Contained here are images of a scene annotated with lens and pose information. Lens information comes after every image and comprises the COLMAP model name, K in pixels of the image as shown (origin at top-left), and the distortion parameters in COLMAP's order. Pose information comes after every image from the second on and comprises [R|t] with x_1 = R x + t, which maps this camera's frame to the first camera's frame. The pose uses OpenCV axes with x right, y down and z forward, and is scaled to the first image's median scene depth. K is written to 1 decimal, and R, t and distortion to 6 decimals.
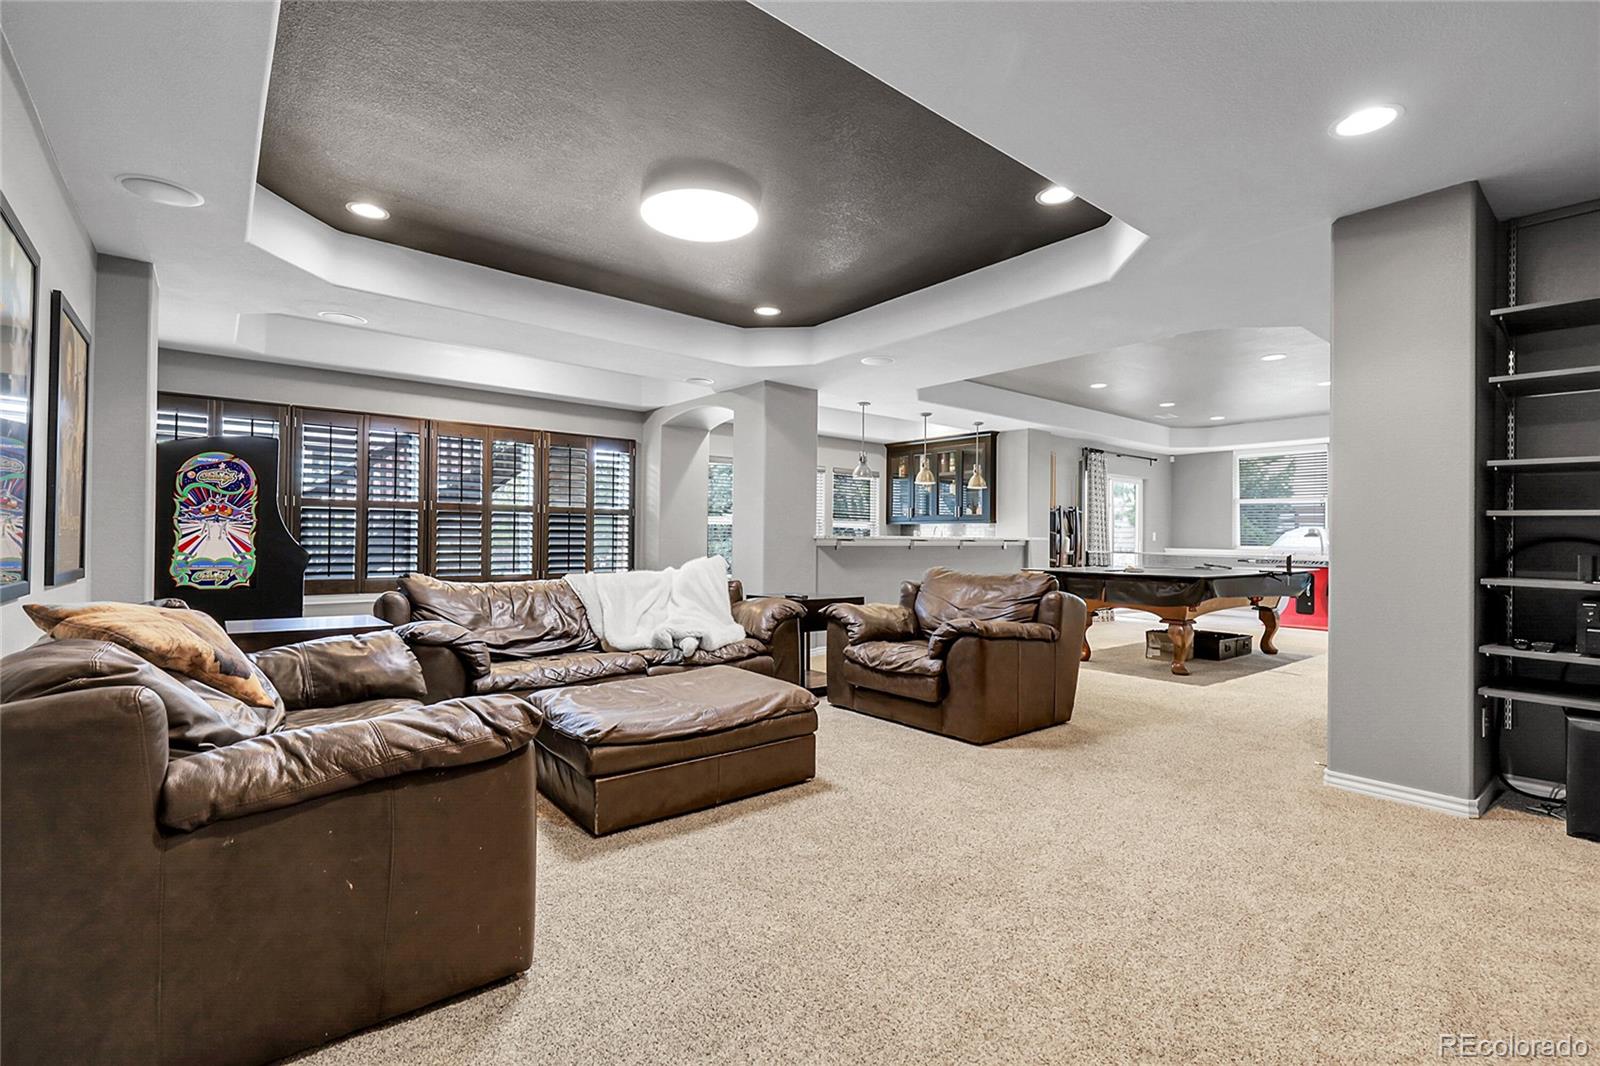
lens RADIAL K [[714.9, 0, 800.0], [0, 714.9, 533.0], [0, 0, 1]] dist [-0.008060, -0.000281]
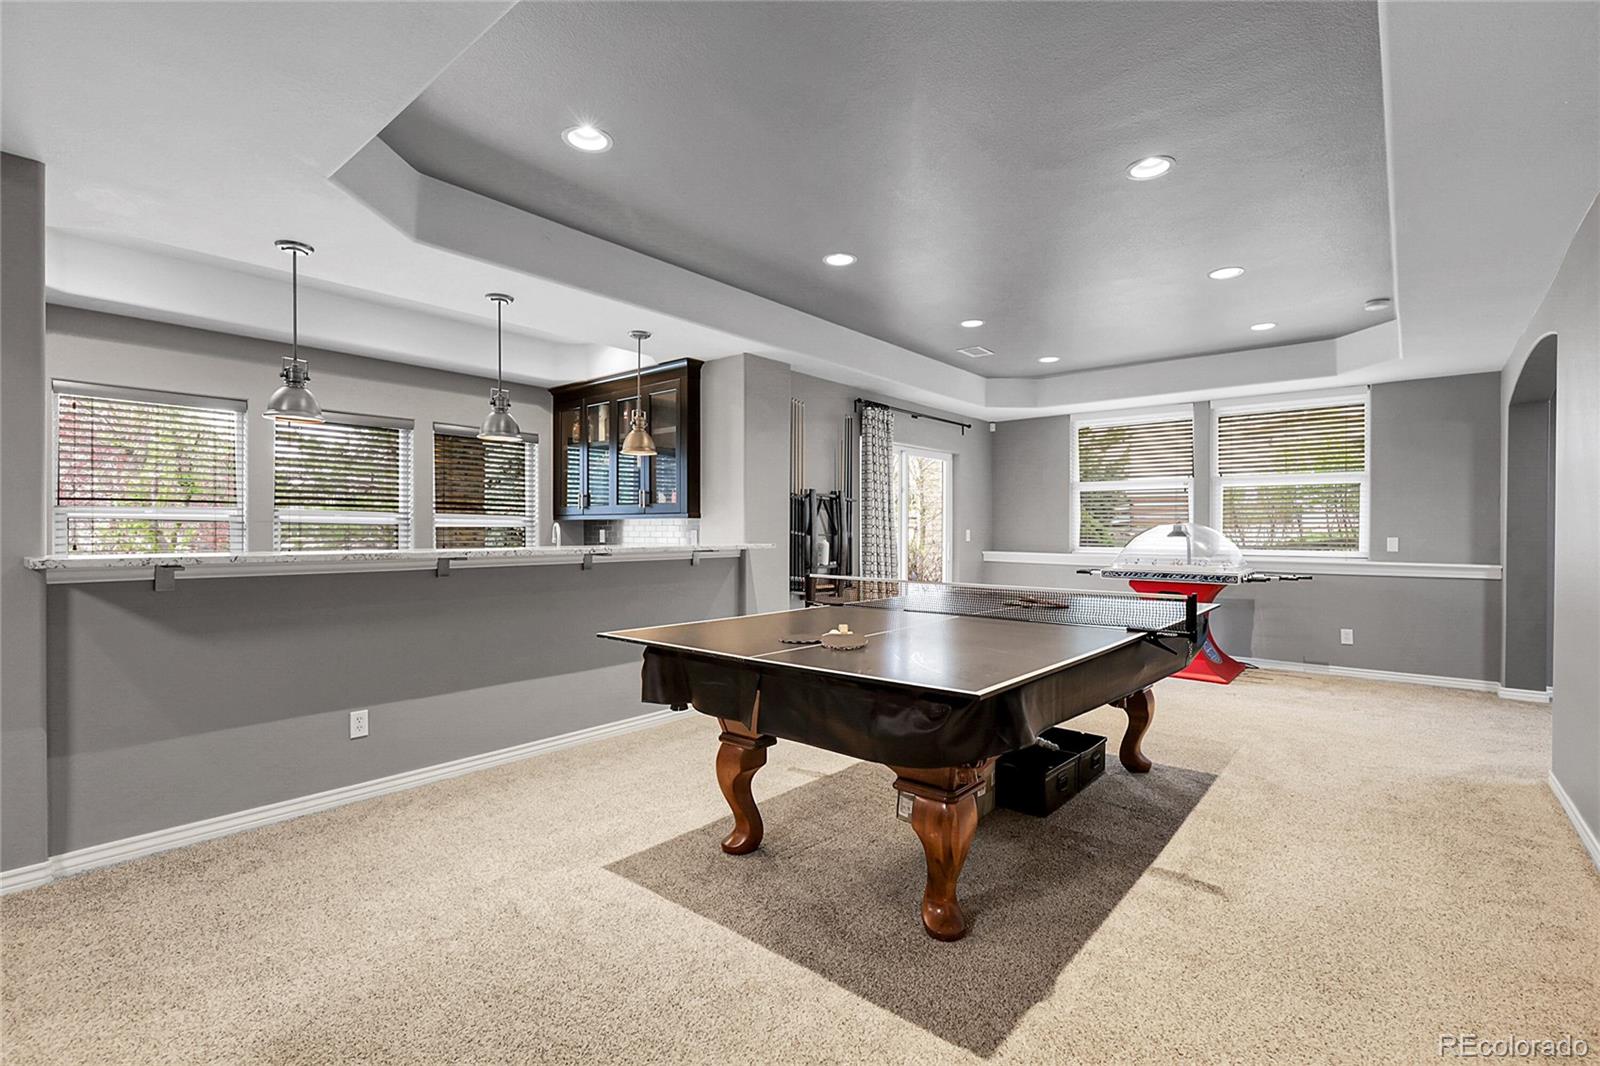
lens RADIAL K [[715.8, 0, 800.0], [0, 715.8, 533.0], [0, 0, 1]] dist [-0.001842, 0.000014]
pose [[0.982881, -0.005443, 0.184162, 0.235433], [0.003481, 0.999934, 0.010977, -0.007298], [-0.184210, -0.010148, 0.982835, 0.389512]]
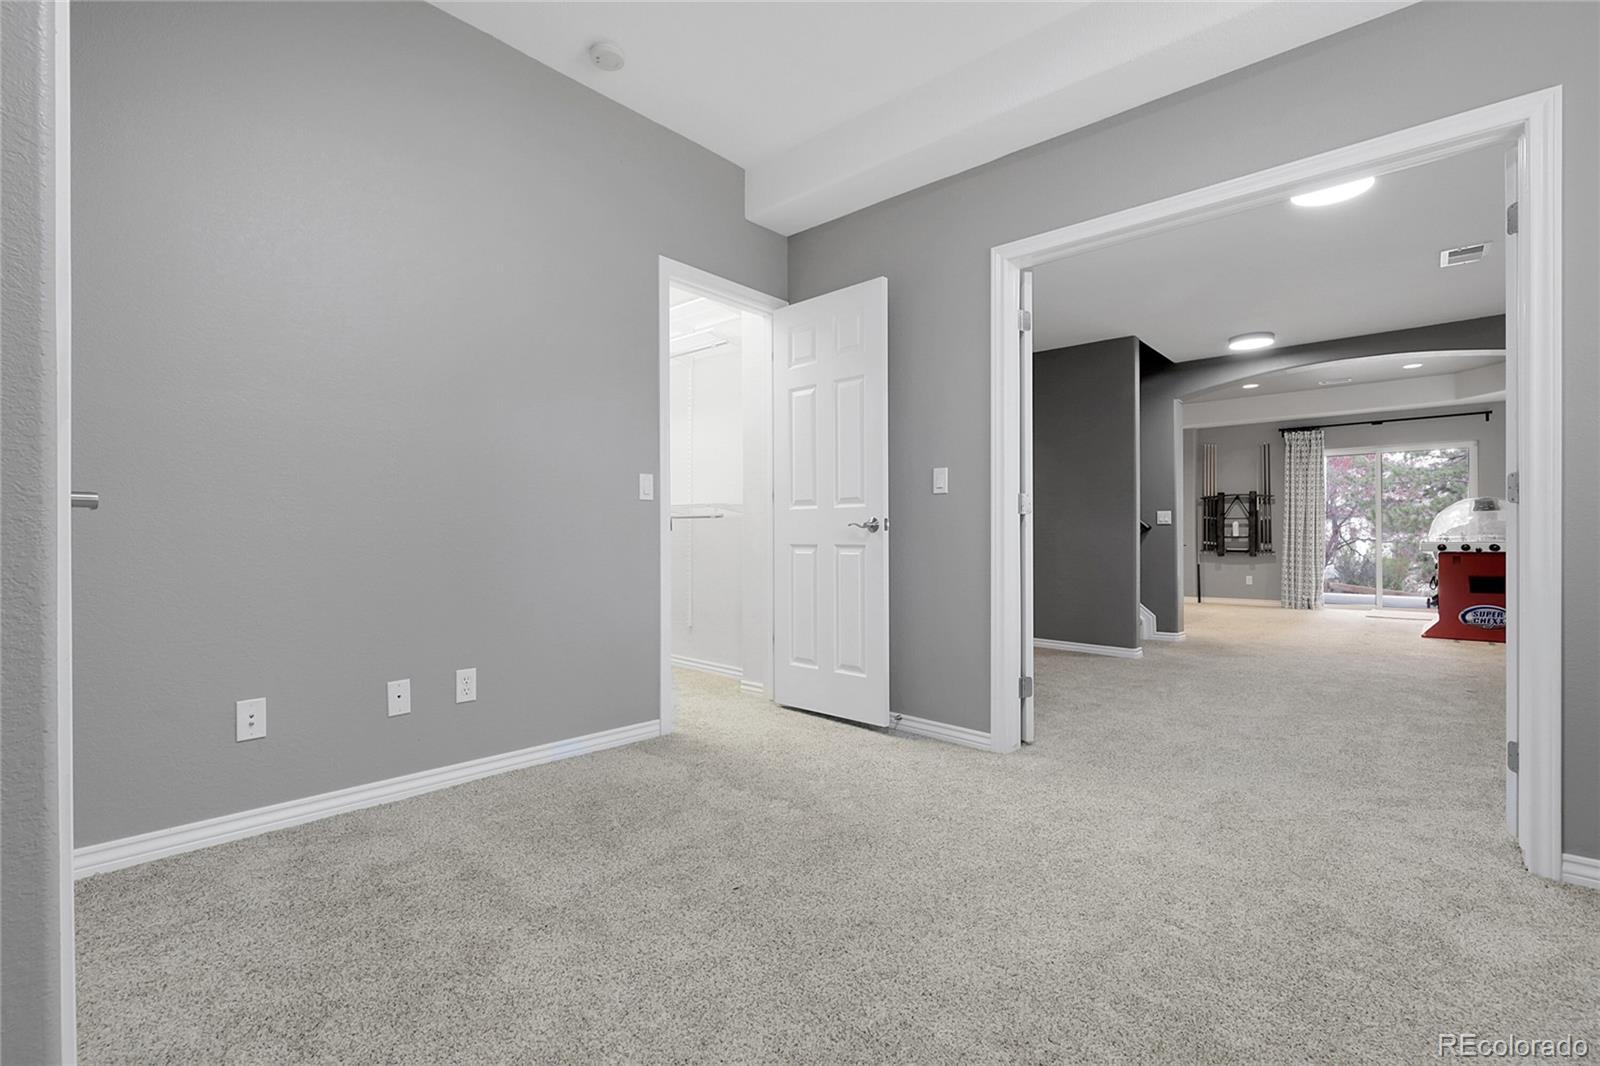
lens RADIAL K [[715.8, 0, 800.0], [0, 715.8, 533.0], [0, 0, 1]] dist [-0.001842, 0.000014]
pose [[0.142940, 0.002812, -0.989727, 1.279861], [0.015244, 0.999871, 0.005042, 0.006425], [0.989614, -0.015808, 0.142878, 0.226553]]
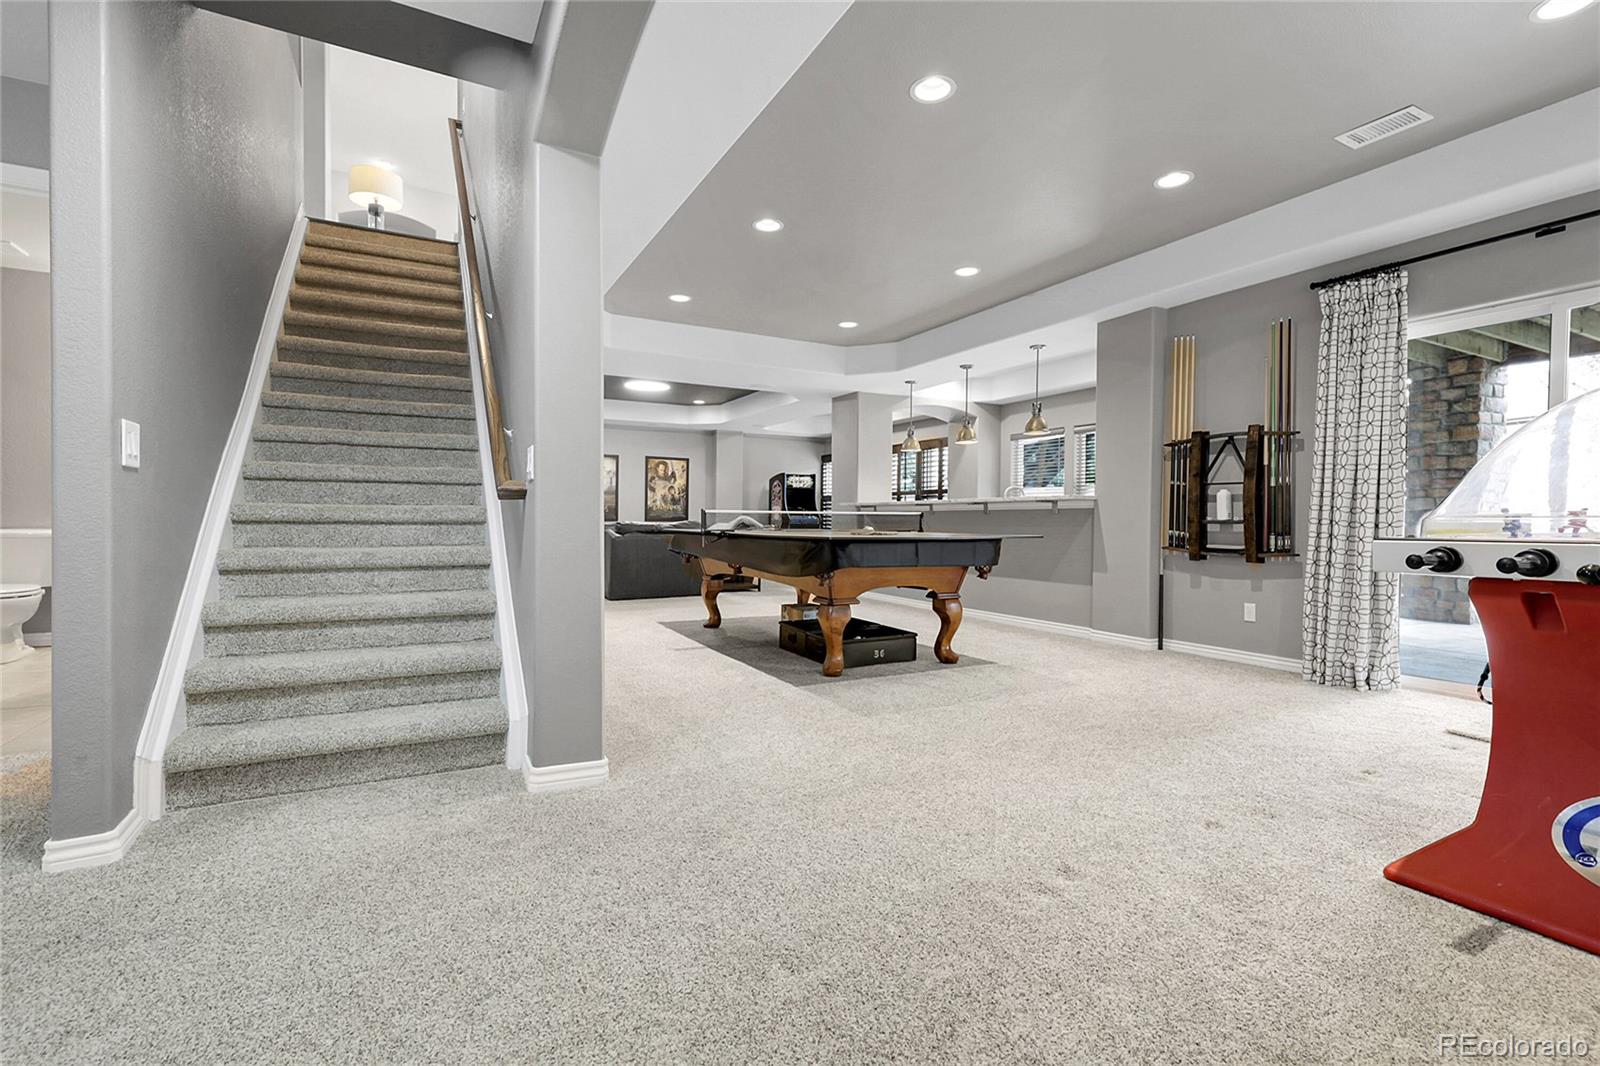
lens RADIAL K [[715.8, 0, 800.0], [0, 715.8, 533.0], [0, 0, 1]] dist [-0.001842, 0.000014]
pose [[-0.197121, 0.023462, -0.980098, 0.908341], [0.011279, 0.999702, 0.021663, 0.020209], [0.980314, -0.006785, -0.197327, 0.789364]]
